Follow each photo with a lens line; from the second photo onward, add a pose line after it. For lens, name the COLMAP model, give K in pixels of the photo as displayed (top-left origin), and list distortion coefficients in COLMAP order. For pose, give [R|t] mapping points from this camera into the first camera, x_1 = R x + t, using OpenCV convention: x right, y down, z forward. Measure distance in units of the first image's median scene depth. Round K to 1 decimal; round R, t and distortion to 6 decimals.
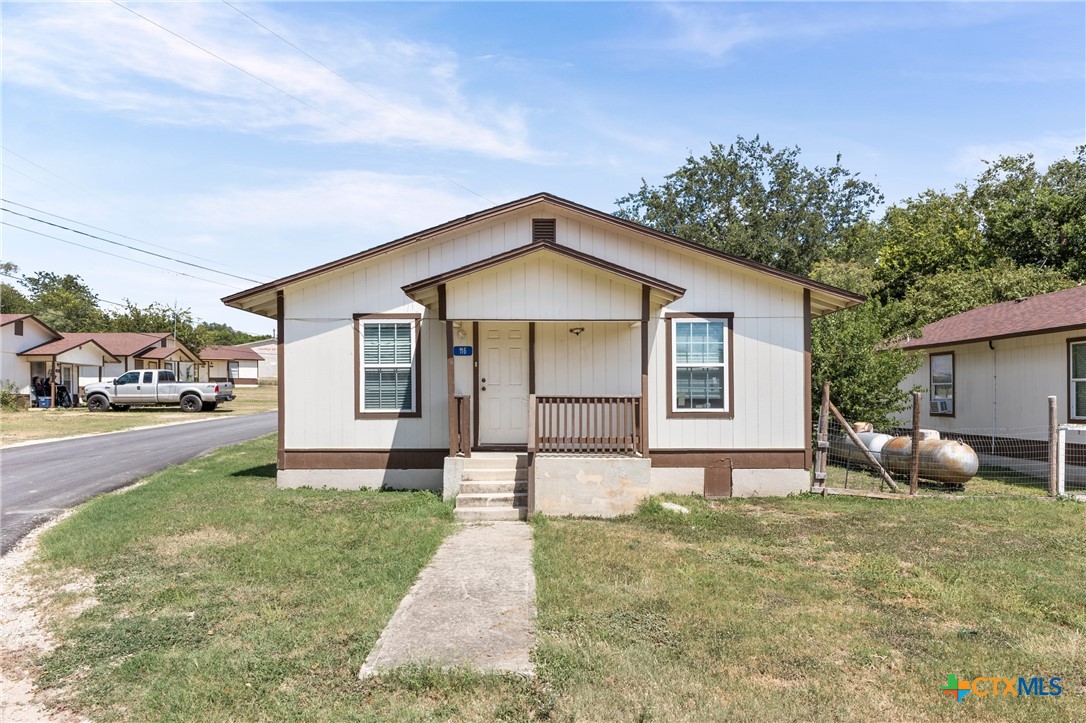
lens RADIAL K [[633.6, 0, 542.5], [0, 633.6, 386.0], [0, 0, 1]] dist [-0.013424, -0.002081]
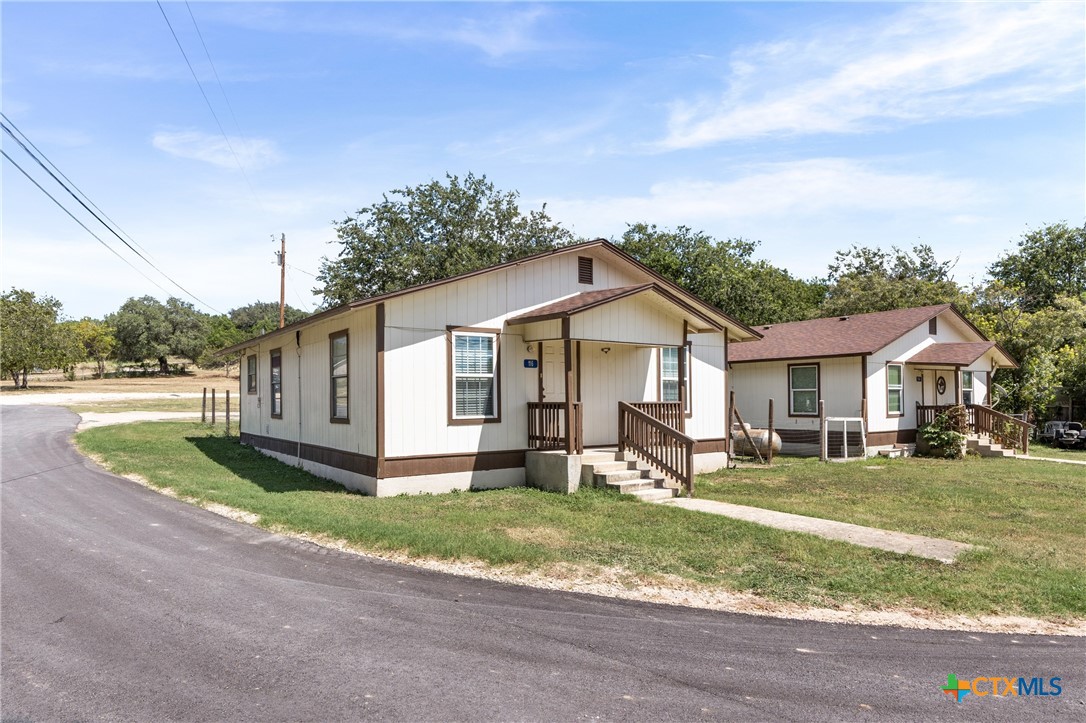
lens RADIAL K [[633.6, 0, 542.5], [0, 633.6, 386.0], [0, 0, 1]] dist [-0.013424, -0.002081]
pose [[0.823428, 0.007896, 0.567366, -0.762329], [0.000817, 0.999886, -0.015102, 0.002652], [-0.567421, 0.012899, 0.823327, 0.043164]]
